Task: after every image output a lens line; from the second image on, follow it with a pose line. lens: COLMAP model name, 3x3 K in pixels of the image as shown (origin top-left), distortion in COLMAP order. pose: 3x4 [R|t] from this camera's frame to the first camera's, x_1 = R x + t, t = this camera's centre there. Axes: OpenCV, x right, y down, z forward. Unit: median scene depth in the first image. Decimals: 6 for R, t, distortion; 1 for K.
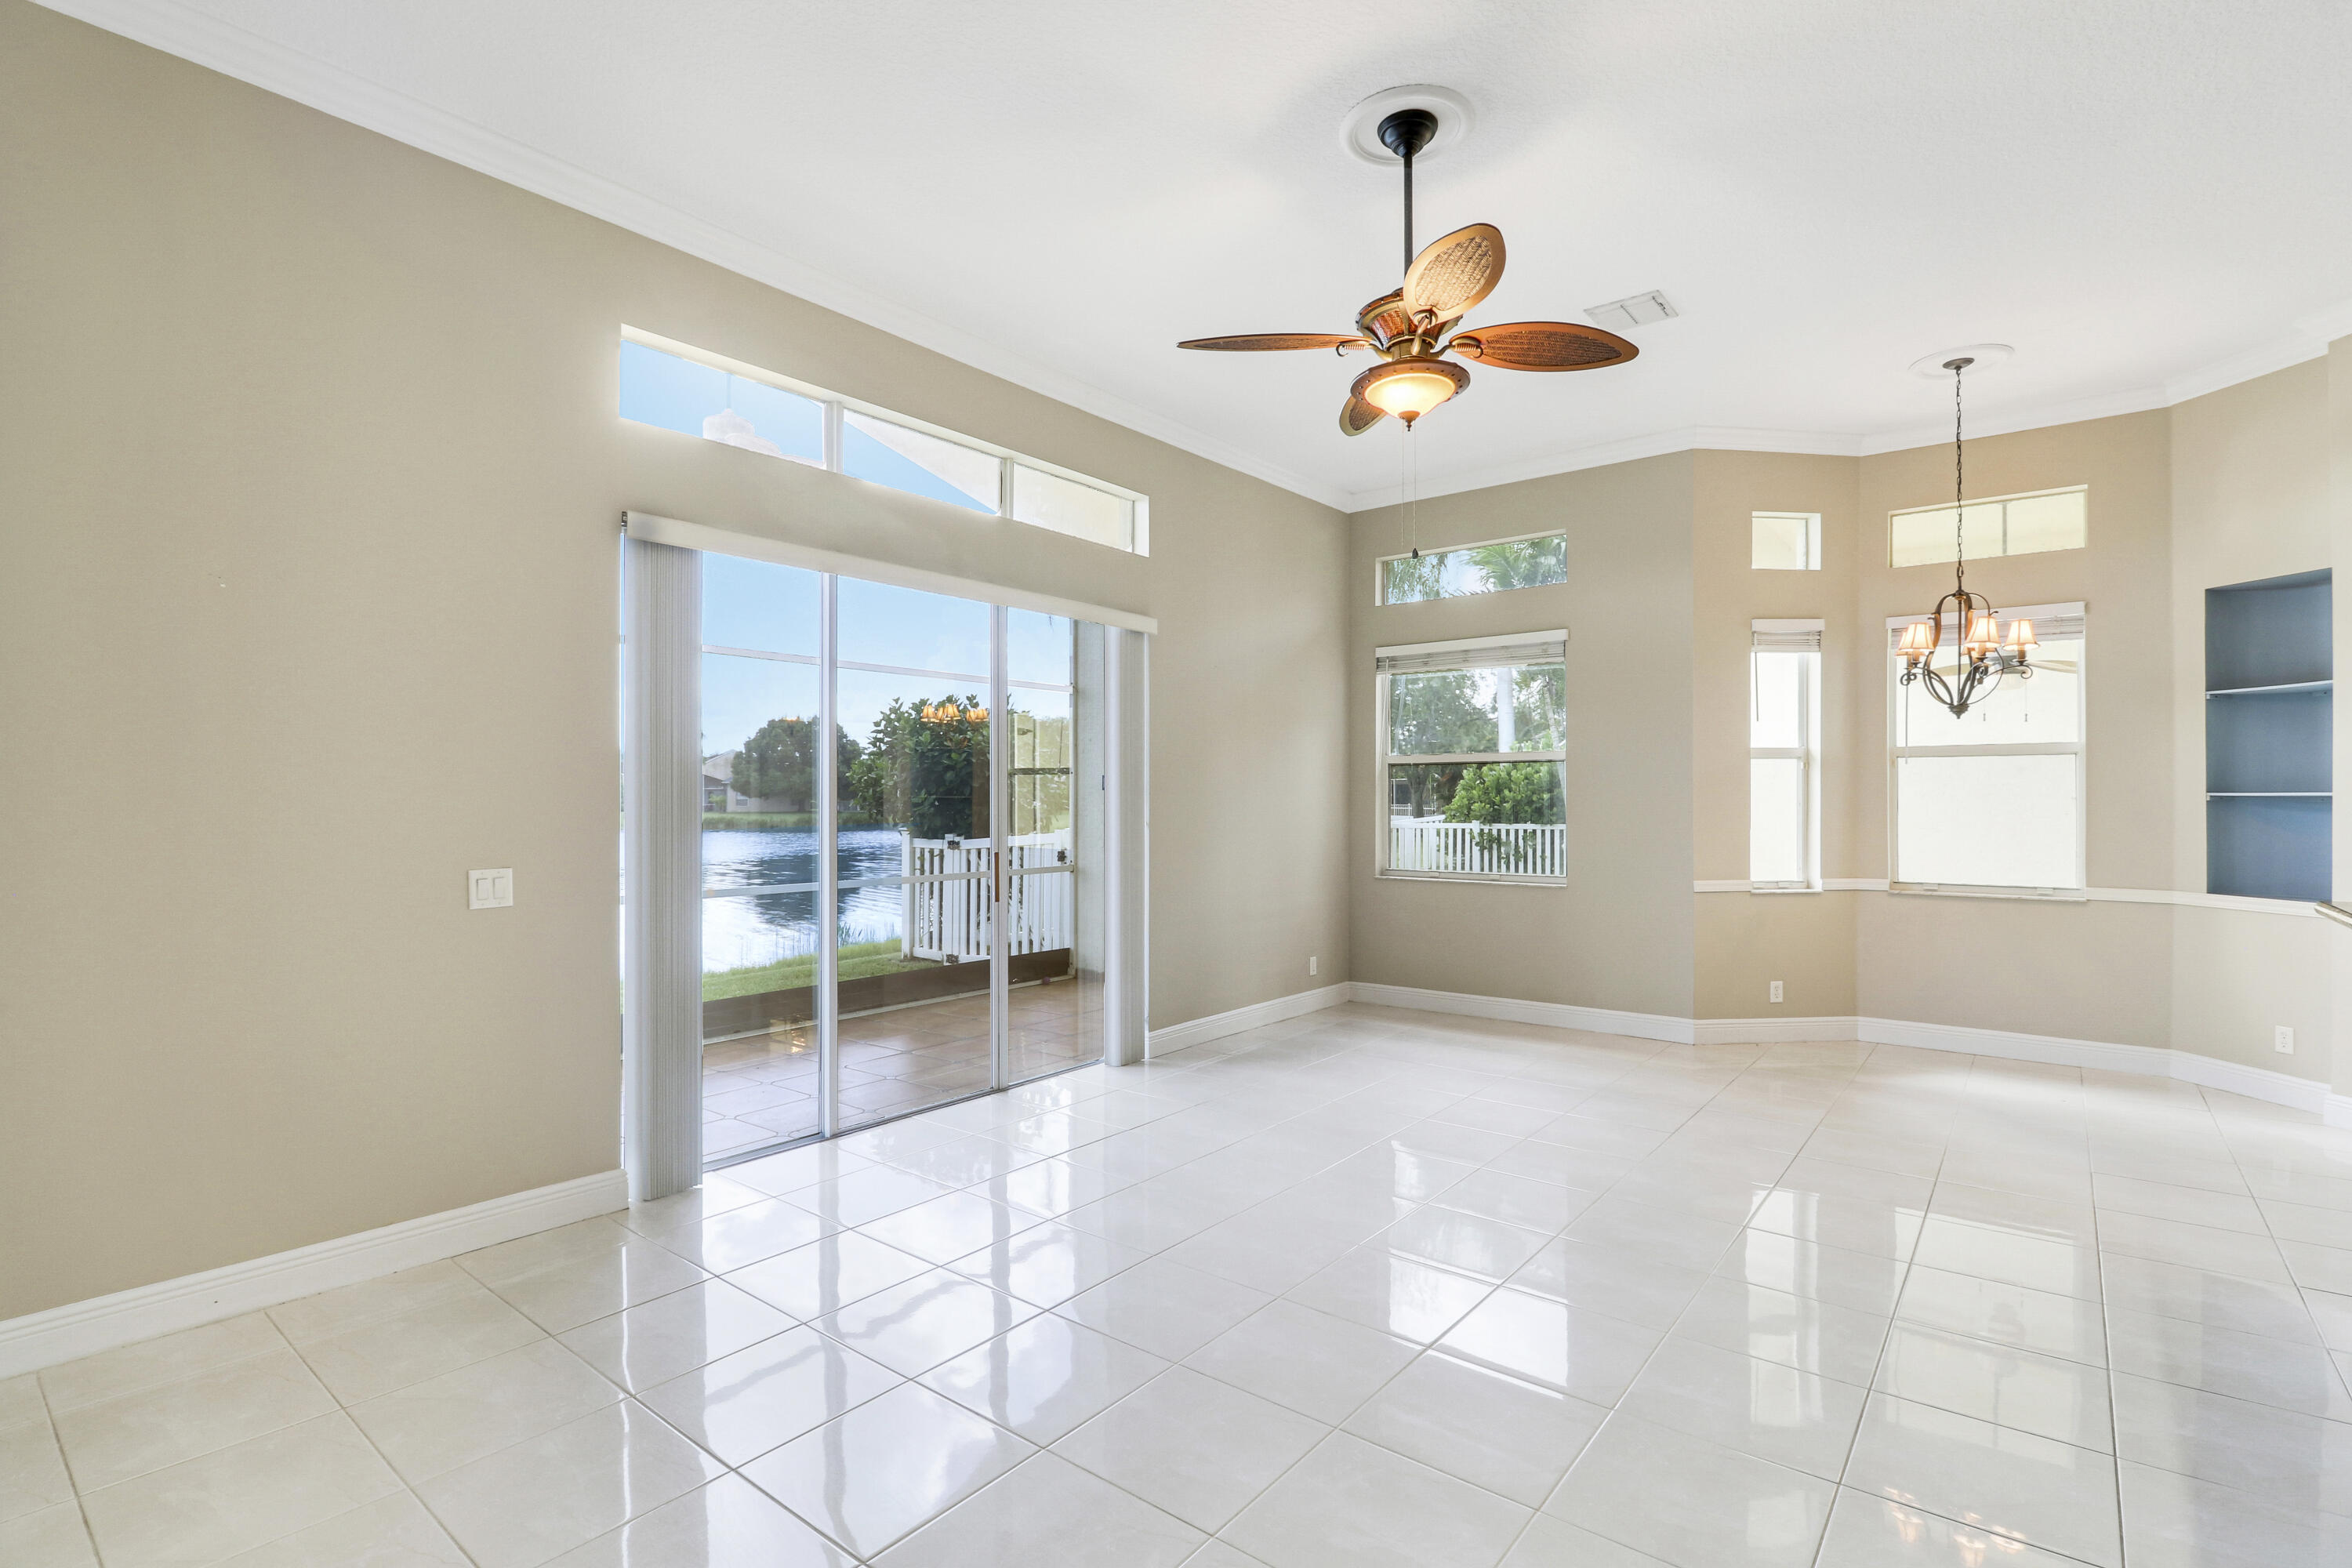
lens RADIAL K [[1103.5, 0, 1171.0], [0, 1103.5, 815.0], [0, 0, 1]] dist [0.002743, -0.014182]
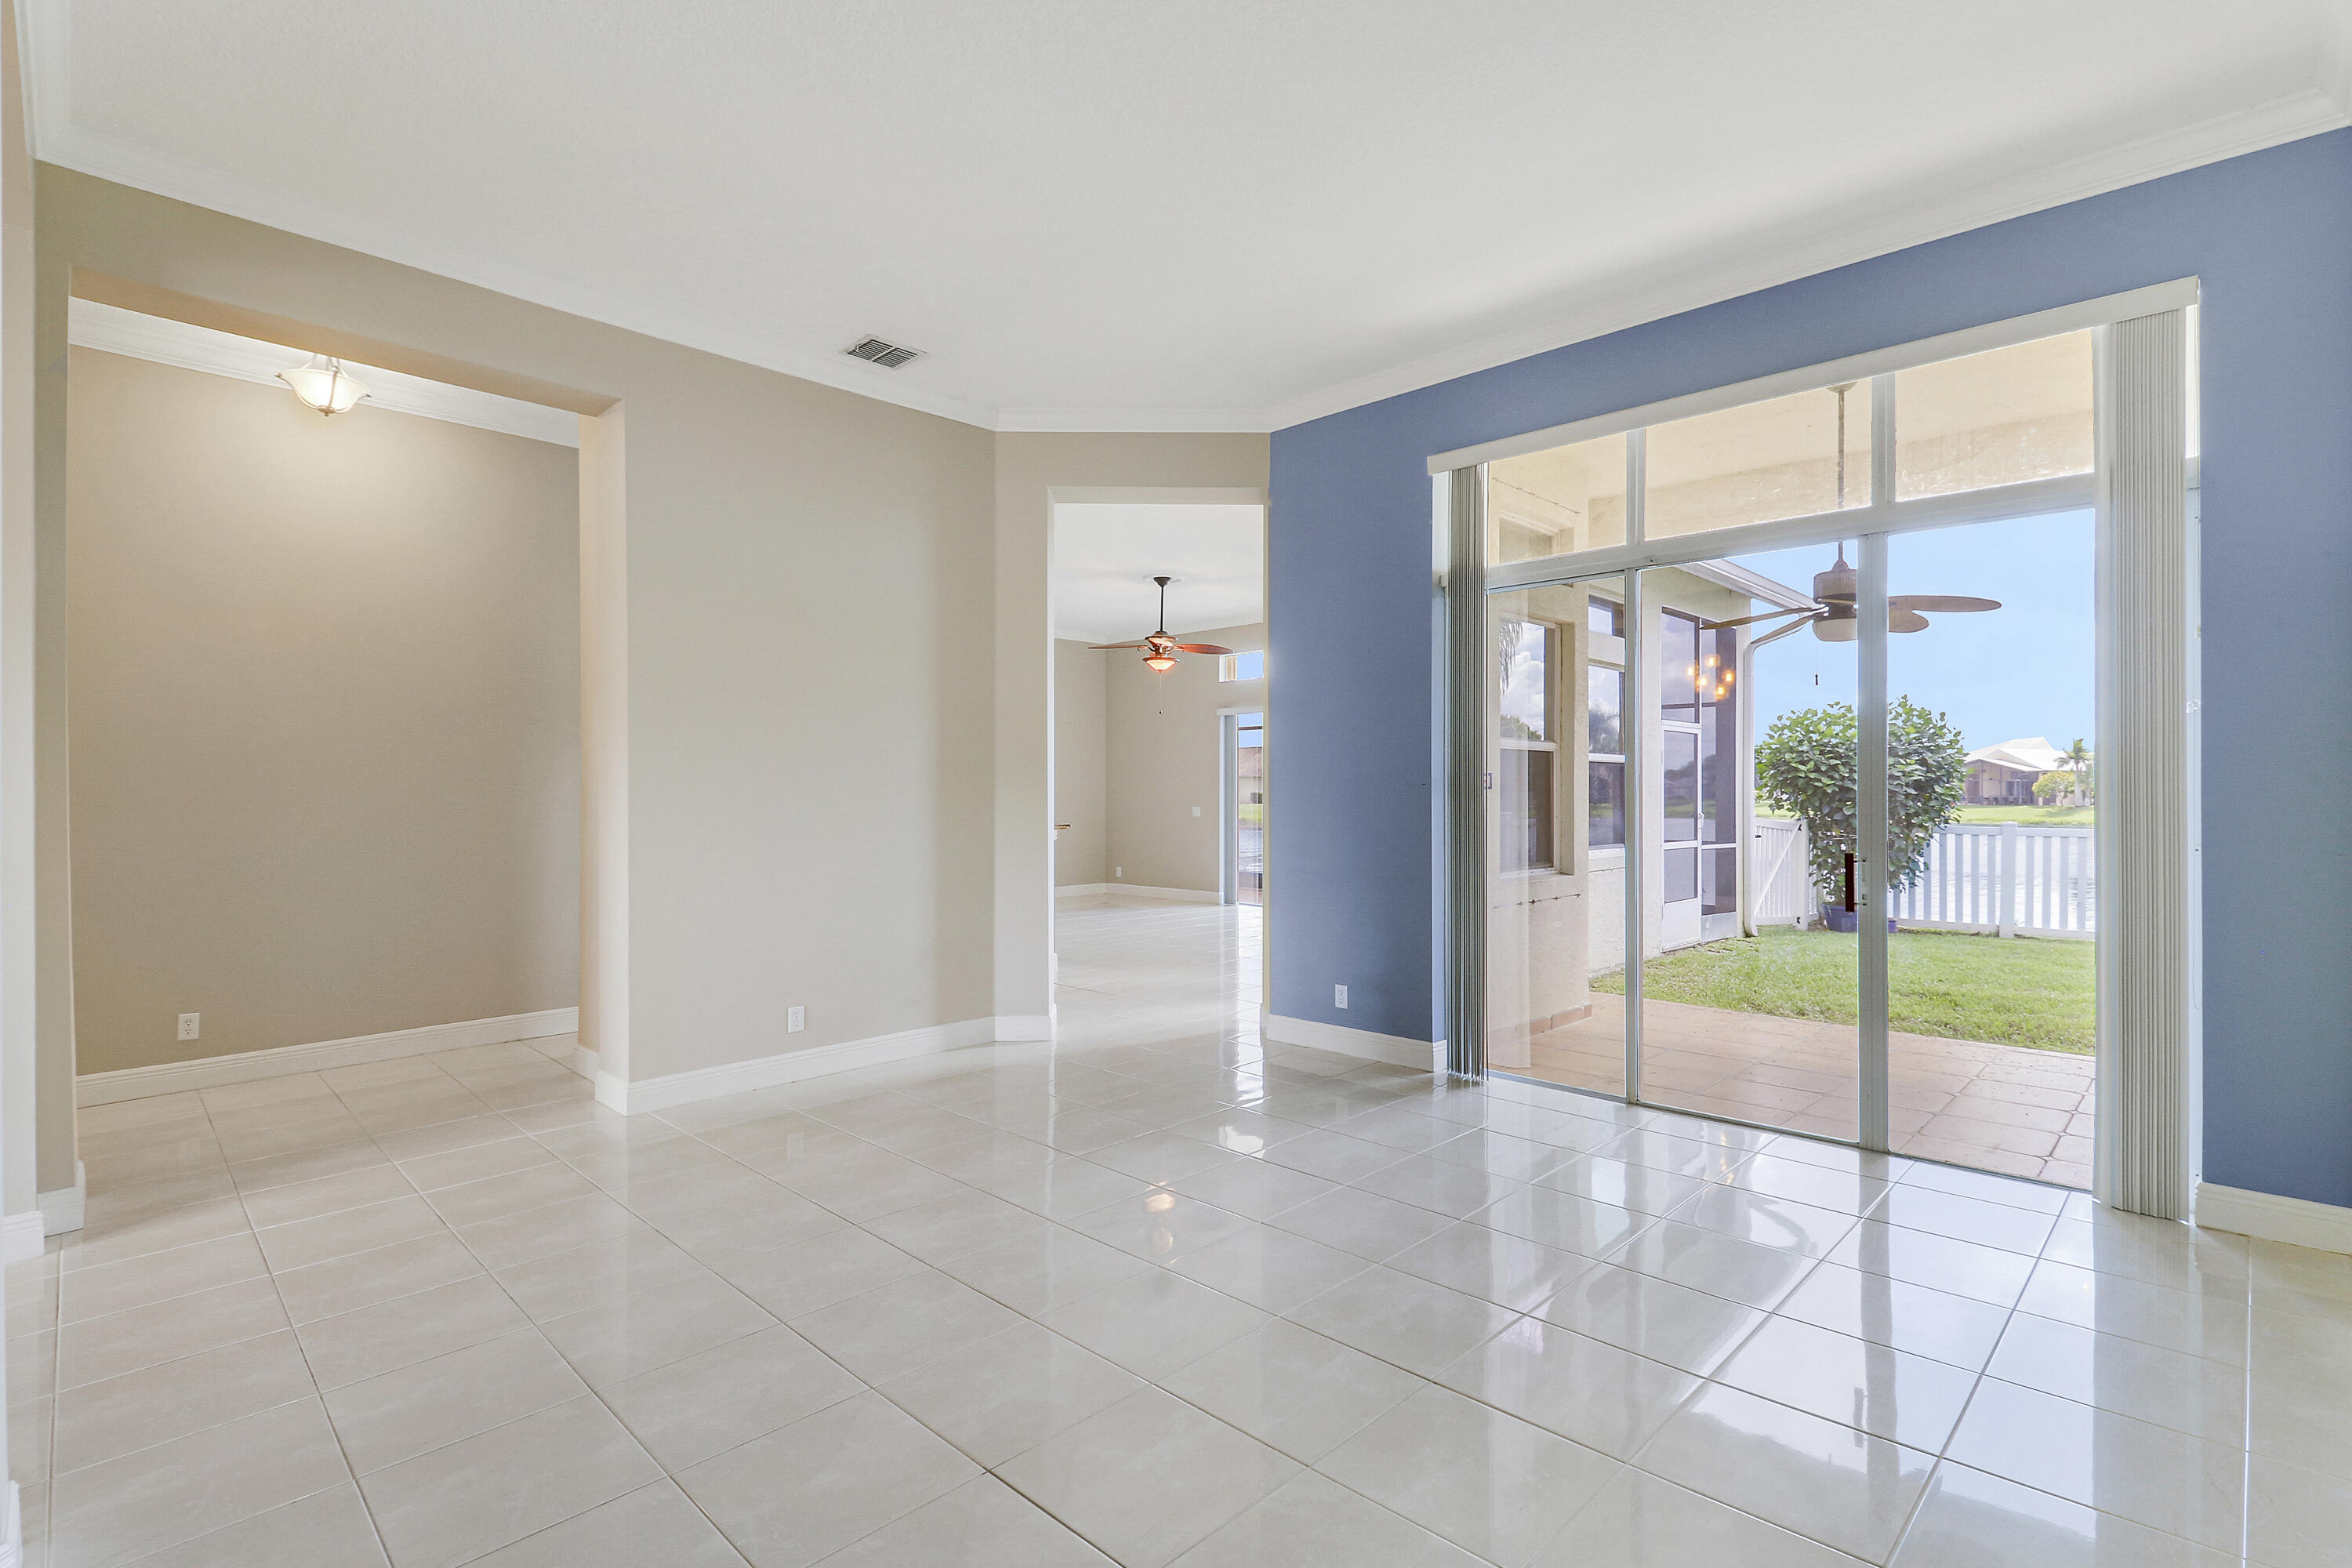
lens RADIAL K [[1078.8, 0, 1204.1], [0, 1078.8, 789.2], [0, 0, 1]] dist [0.021025, -0.021847]
pose [[-0.083058, -0.002953, -0.996540, 0.577997], [-0.016338, 0.999865, -0.001601, -0.001939], [0.996411, 0.016149, -0.083096, 0.241025]]
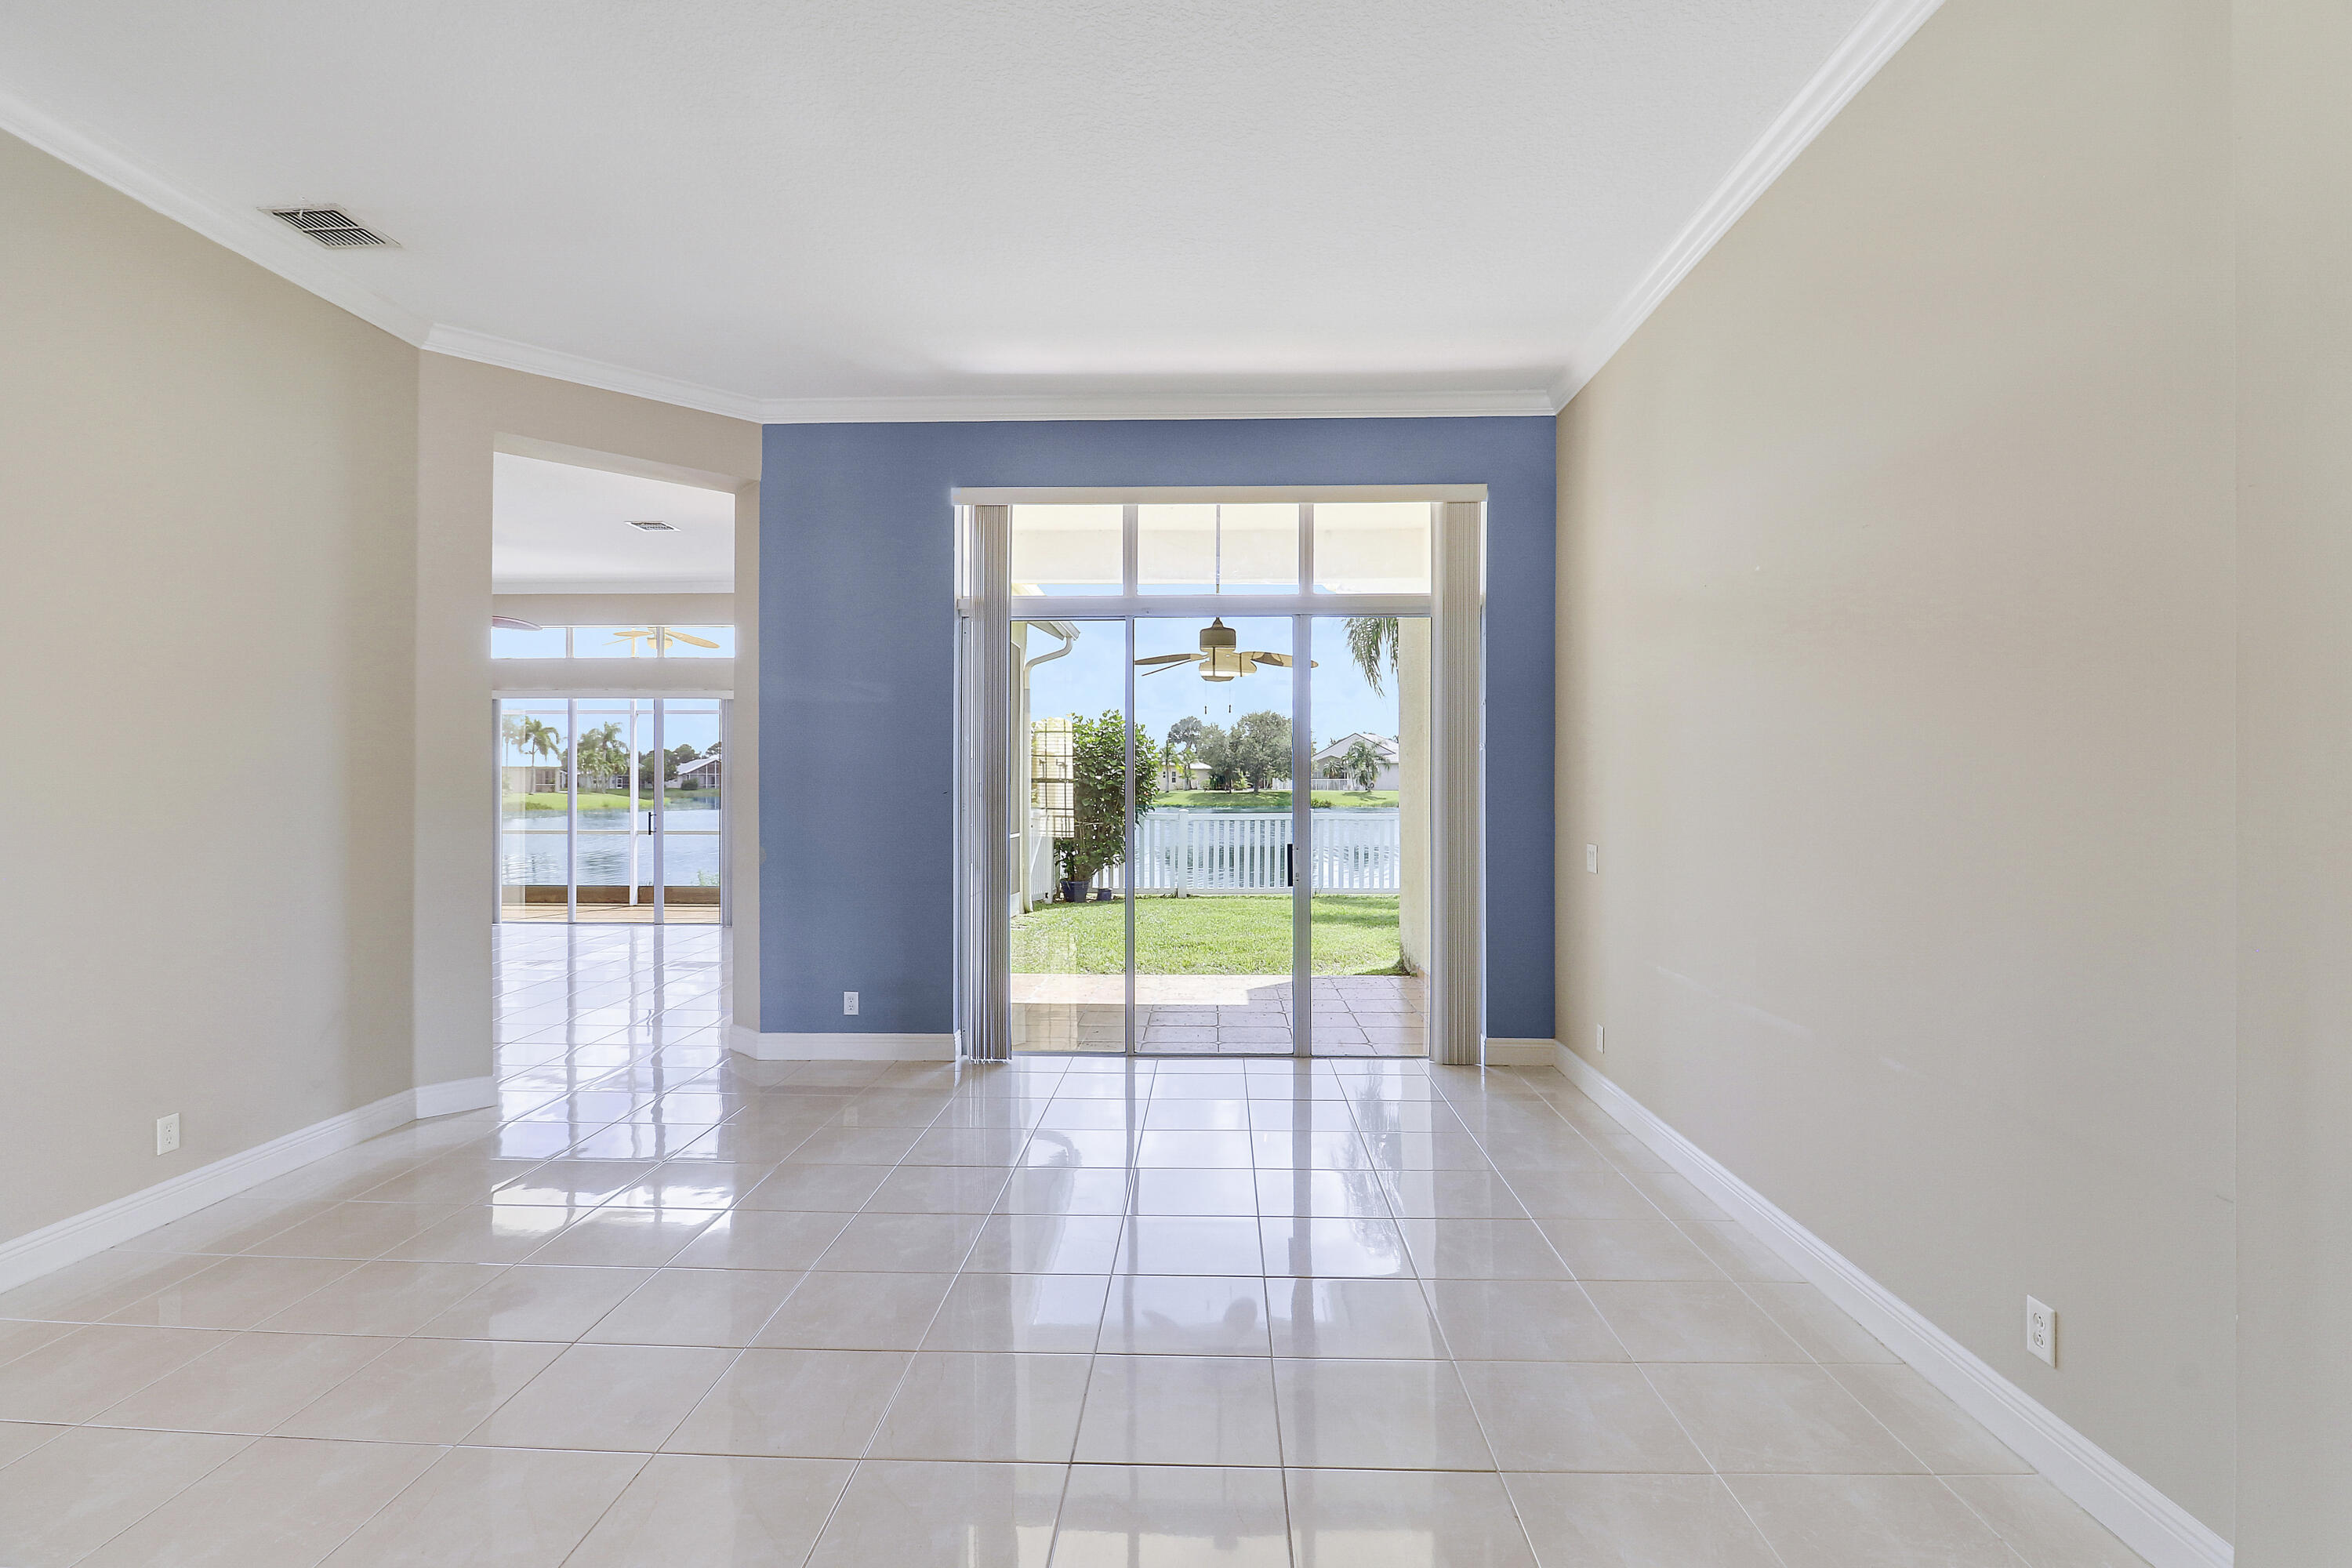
lens RADIAL K [[1091.1, 0, 1153.9], [0, 1091.1, 782.8], [0, 0, 1]] dist [-0.000673, 0.000148]
pose [[0.590078, 0.001554, -0.807345, 0.572134], [-0.012728, 0.999892, -0.007377, -0.005812], [0.807246, 0.014629, 0.590034, 0.145626]]
